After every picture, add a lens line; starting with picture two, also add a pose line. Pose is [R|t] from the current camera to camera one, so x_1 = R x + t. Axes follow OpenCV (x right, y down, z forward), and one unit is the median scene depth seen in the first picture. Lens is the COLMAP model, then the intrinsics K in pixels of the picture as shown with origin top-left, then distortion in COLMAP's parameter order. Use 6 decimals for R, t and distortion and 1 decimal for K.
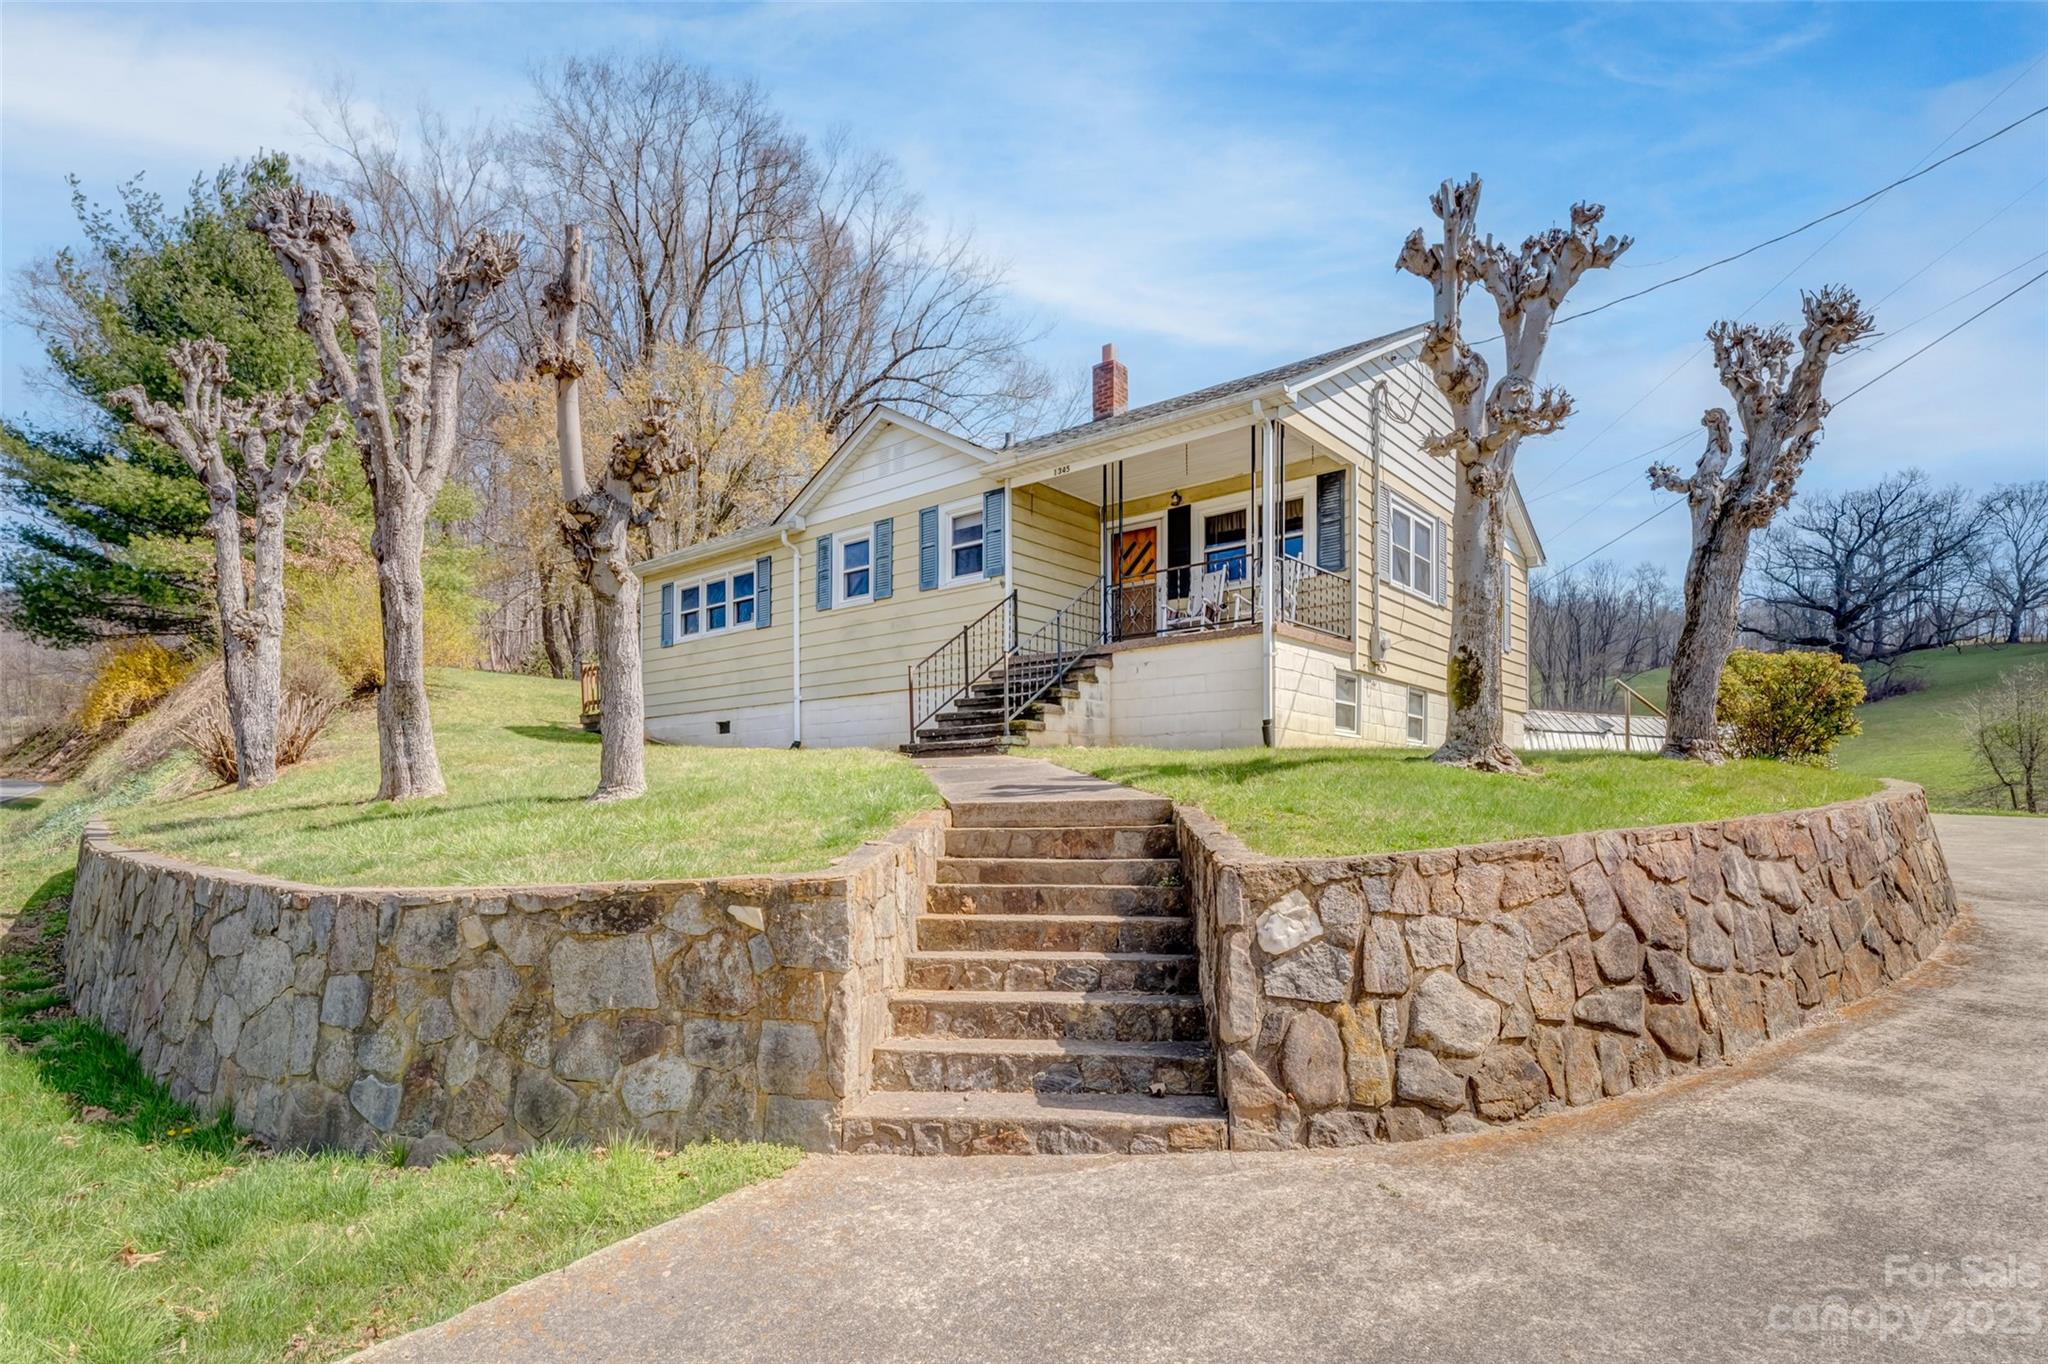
lens RADIAL K [[1056.1, 0, 1025.8], [0, 1056.1, 810.9], [0, 0, 1]] dist [0.000714, 0.000503]
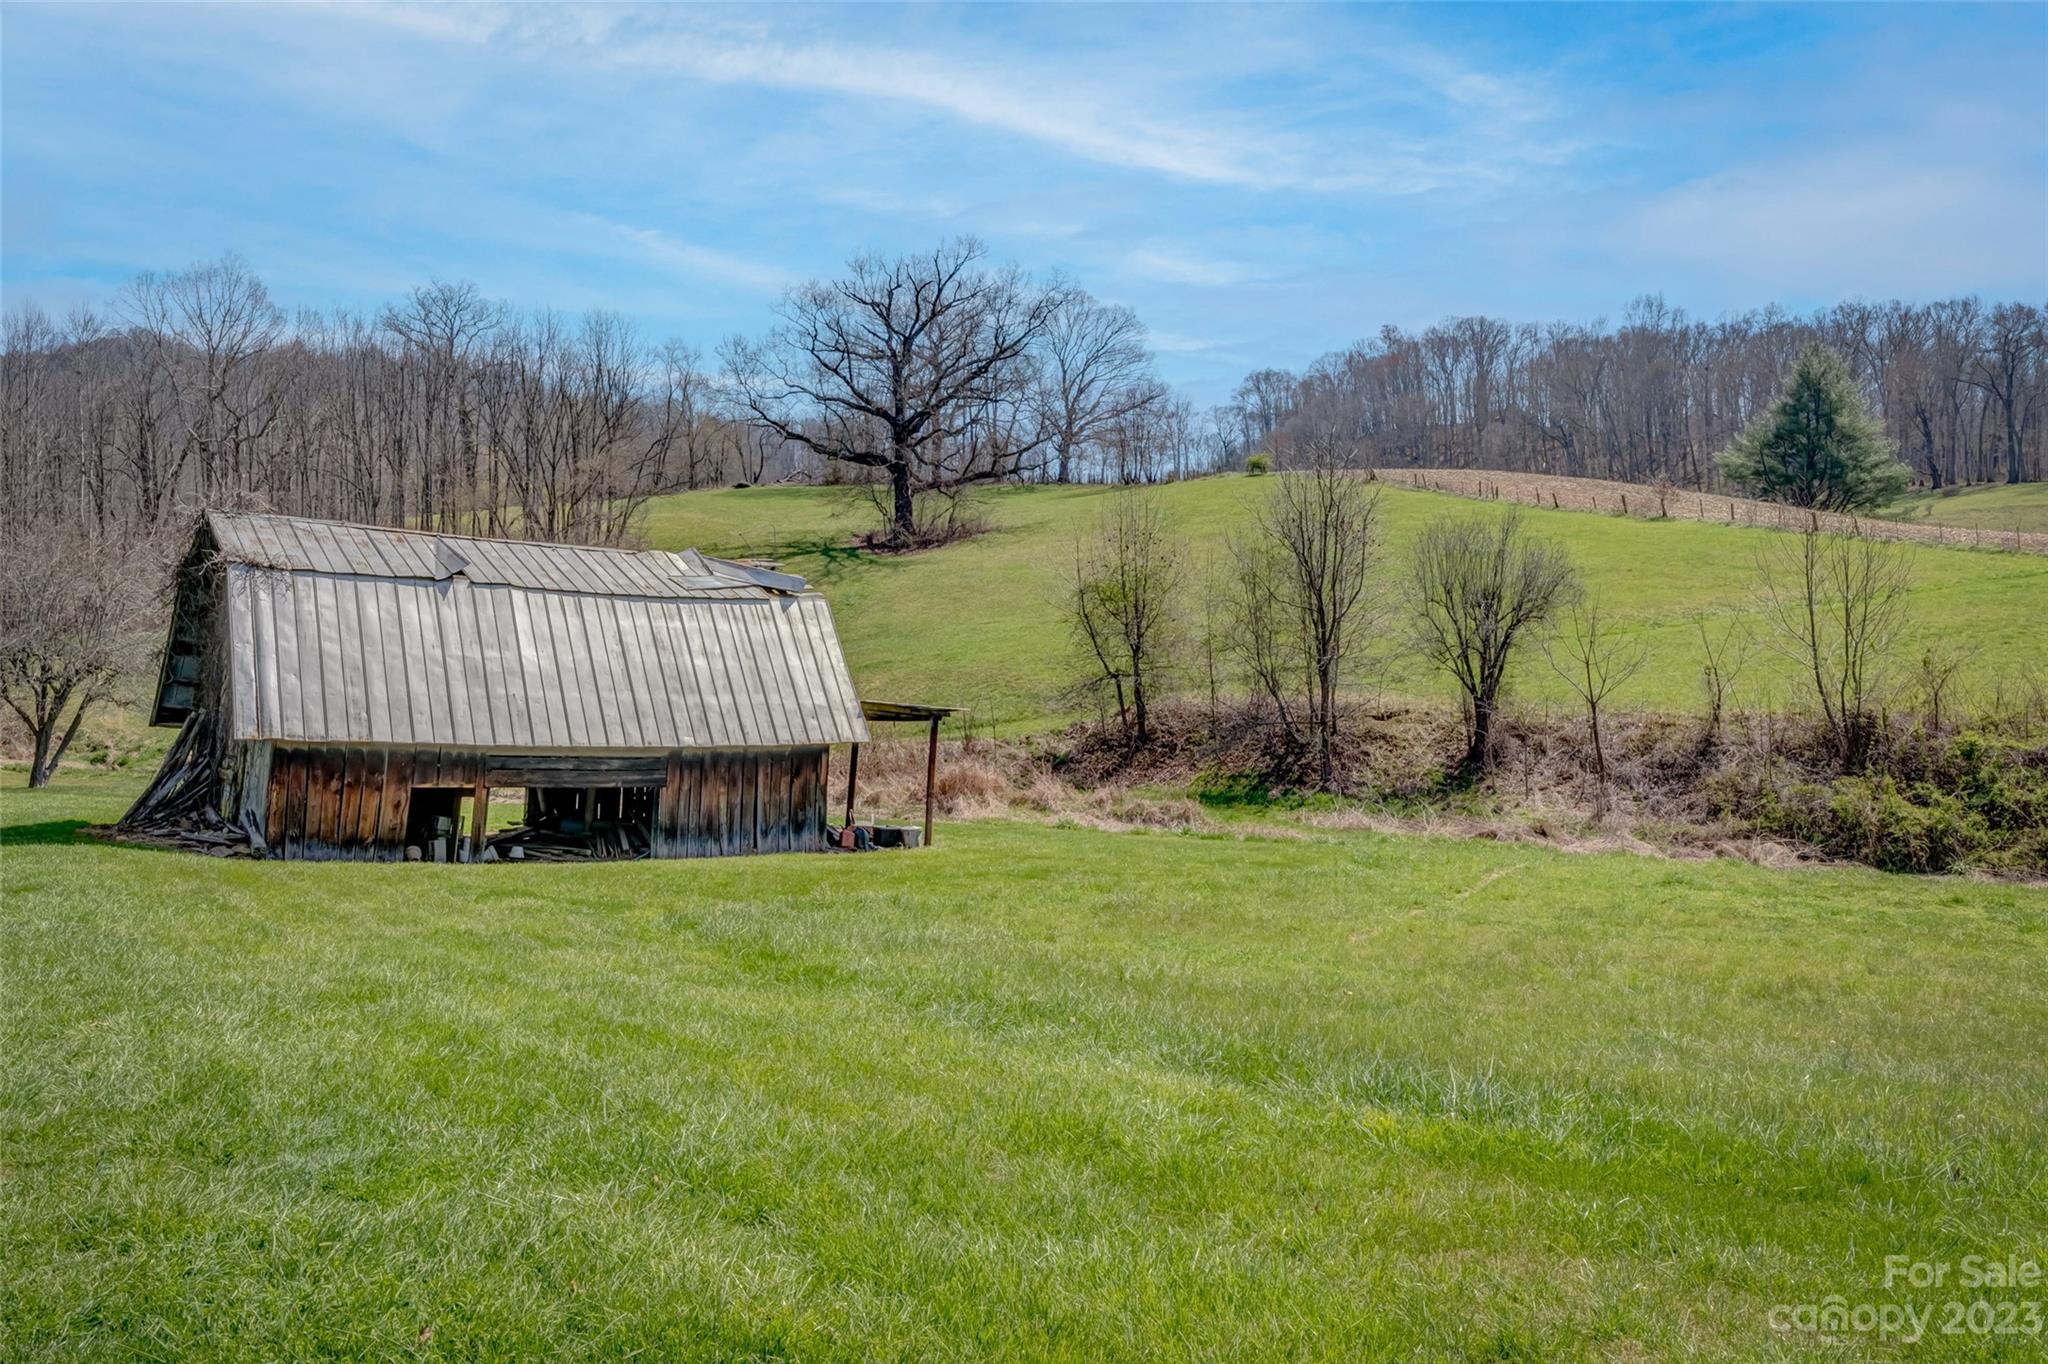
lens RADIAL K [[1555.0, 0, 903.3], [0, 1555.0, 604.2], [0, 0, 1]] dist [-0.000266, -0.002173]
pose [[0.790500, 0.012974, 0.612324, 0.924455], [0.019869, 0.998706, -0.046812, -0.088603], [-0.612139, 0.049171, 0.789220, 1.228153]]
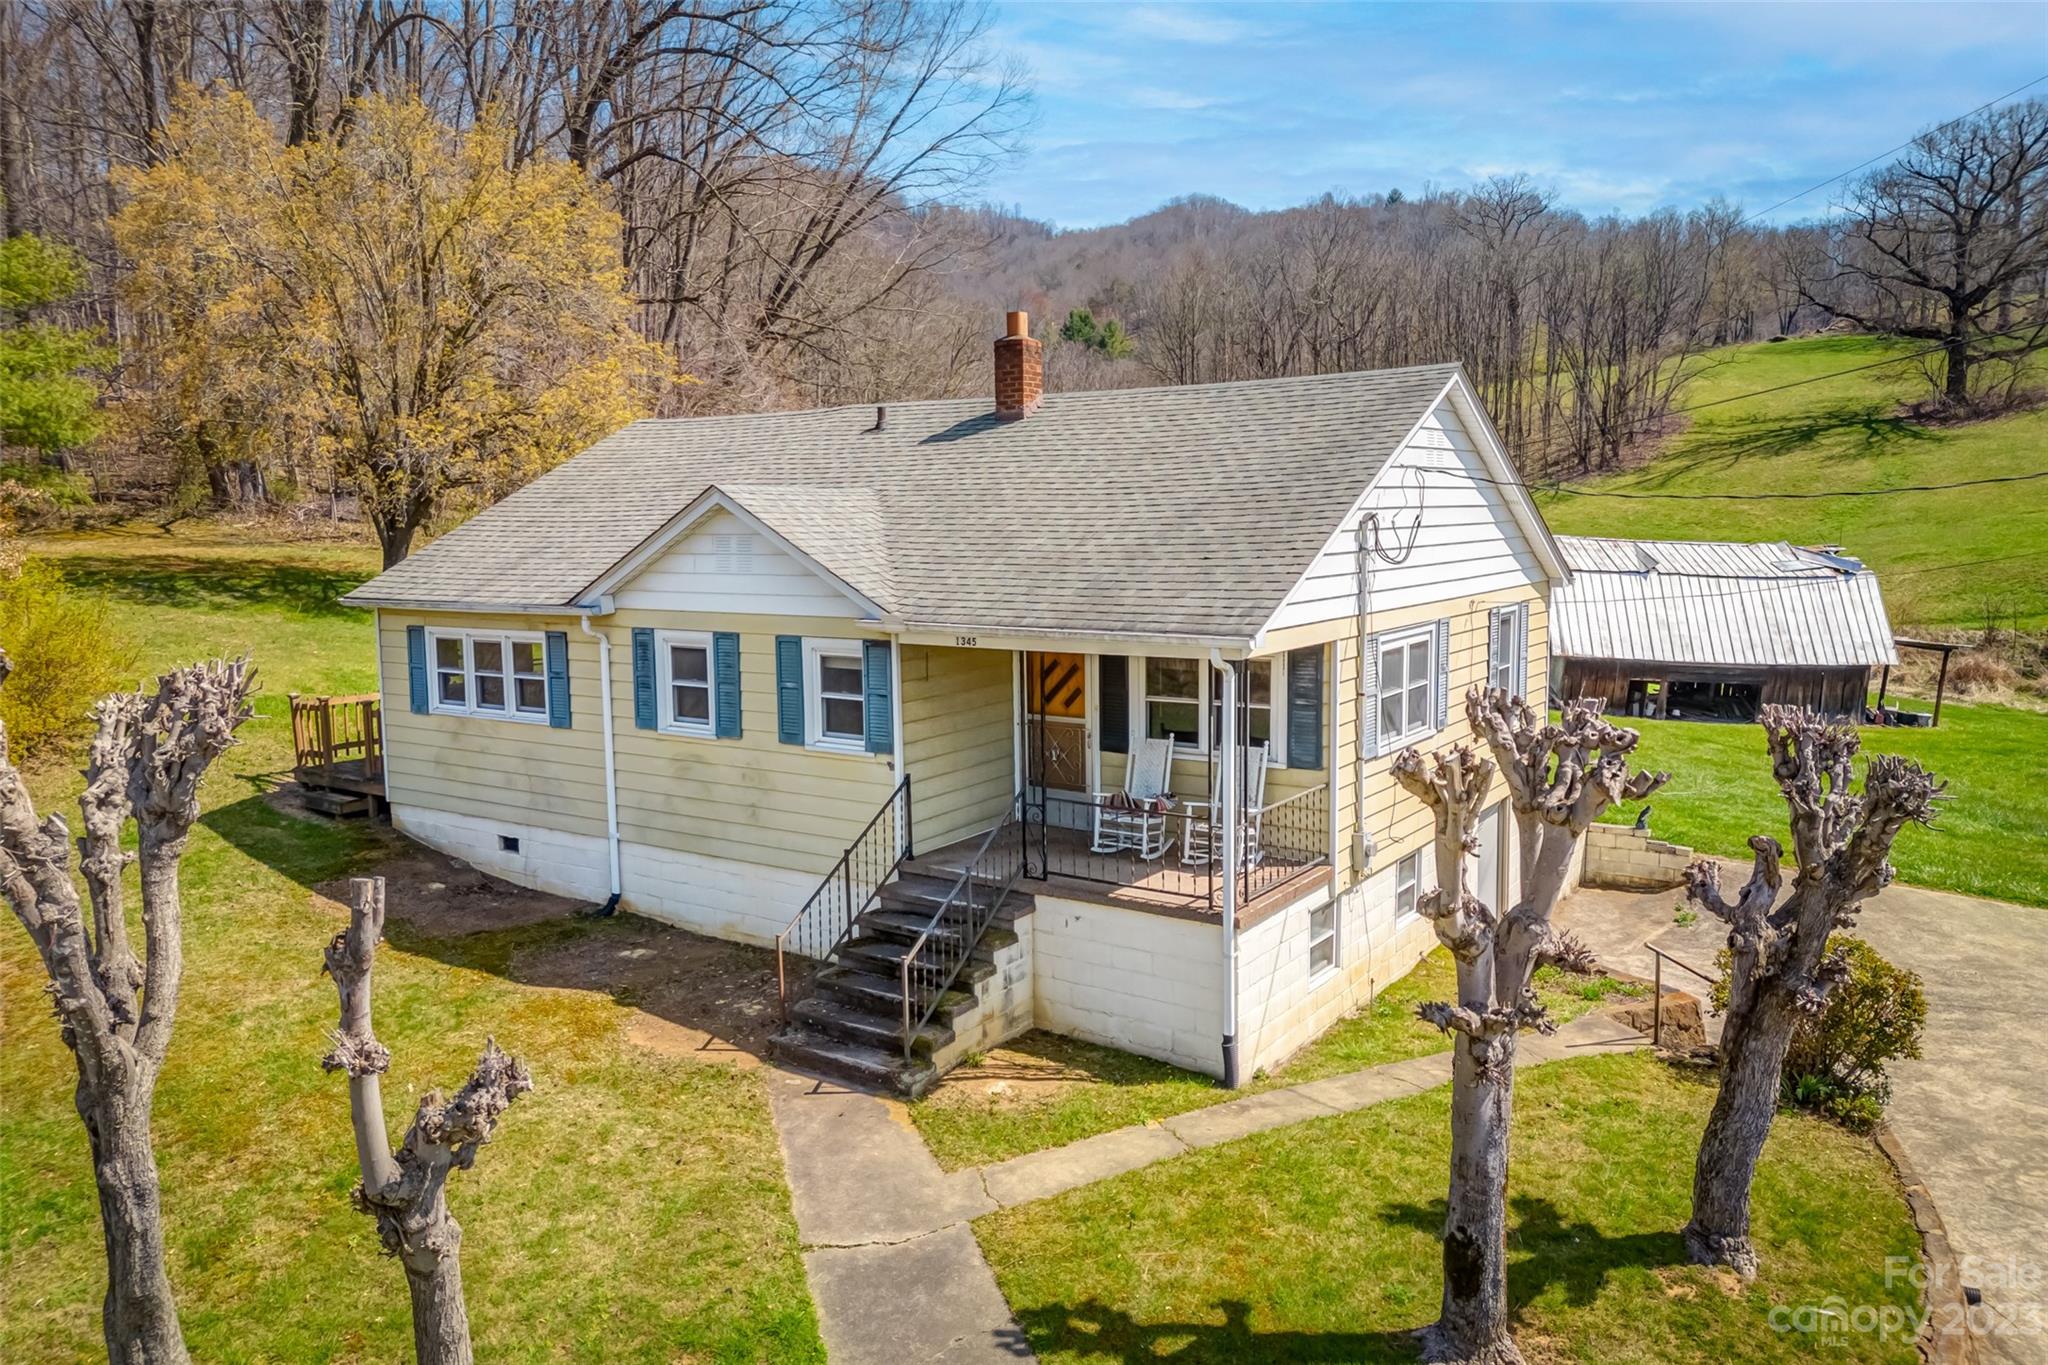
lens RADIAL K [[1424.1, 0, 1025.5], [0, 1424.1, 673.4], [0, 0, 1]] dist [0.086904, -0.086534]
pose [[0.995364, -0.022485, 0.093512, -0.017711], [0.011208, 0.992781, 0.119416, -0.367755], [-0.095522, -0.117814, 0.988431, -0.033037]]
